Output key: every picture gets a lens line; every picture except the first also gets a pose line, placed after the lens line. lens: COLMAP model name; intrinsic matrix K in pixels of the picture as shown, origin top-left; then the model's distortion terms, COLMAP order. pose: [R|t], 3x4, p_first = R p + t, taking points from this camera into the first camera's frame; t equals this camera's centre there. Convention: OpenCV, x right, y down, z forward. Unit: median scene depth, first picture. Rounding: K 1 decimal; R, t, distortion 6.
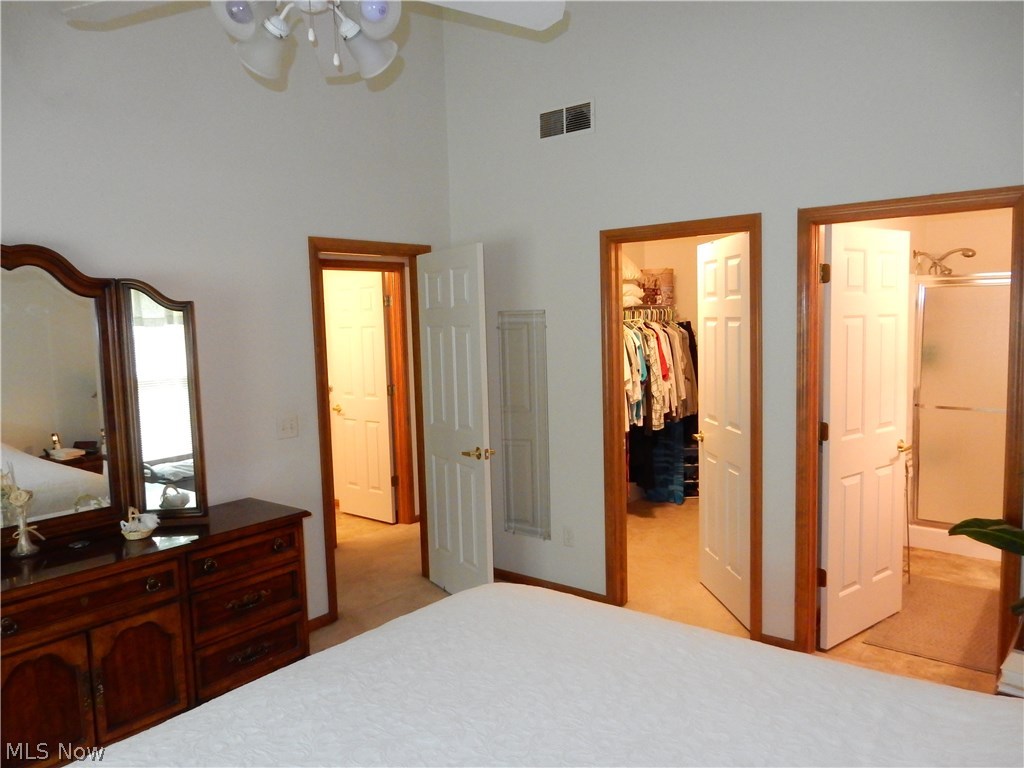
lens RADIAL K [[754.9, 0, 509.1], [0, 754.9, 387.7], [0, 0, 1]] dist [-0.000567, -0.004751]
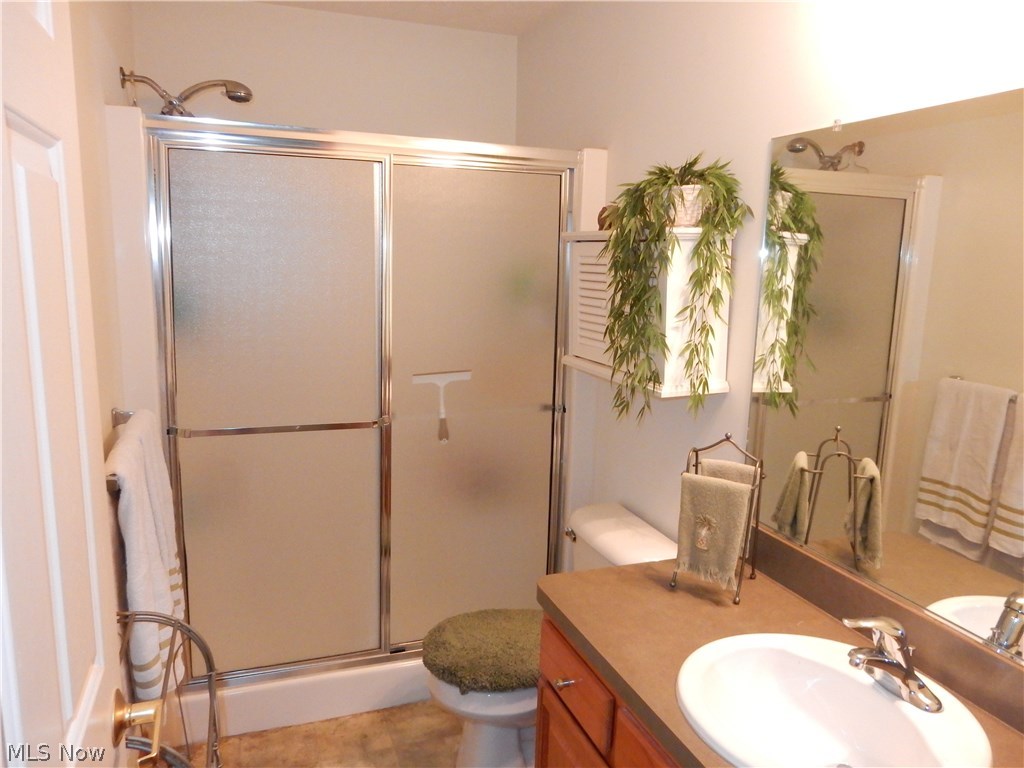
lens RADIAL K [[754.9, 0, 509.1], [0, 754.9, 387.7], [0, 0, 1]] dist [-0.000567, -0.004751]
pose [[0.514686, -0.113523, 0.849830, 0.275617], [0.044924, 0.993405, 0.105495, -0.037744], [-0.856201, -0.016119, 0.516391, 0.610215]]
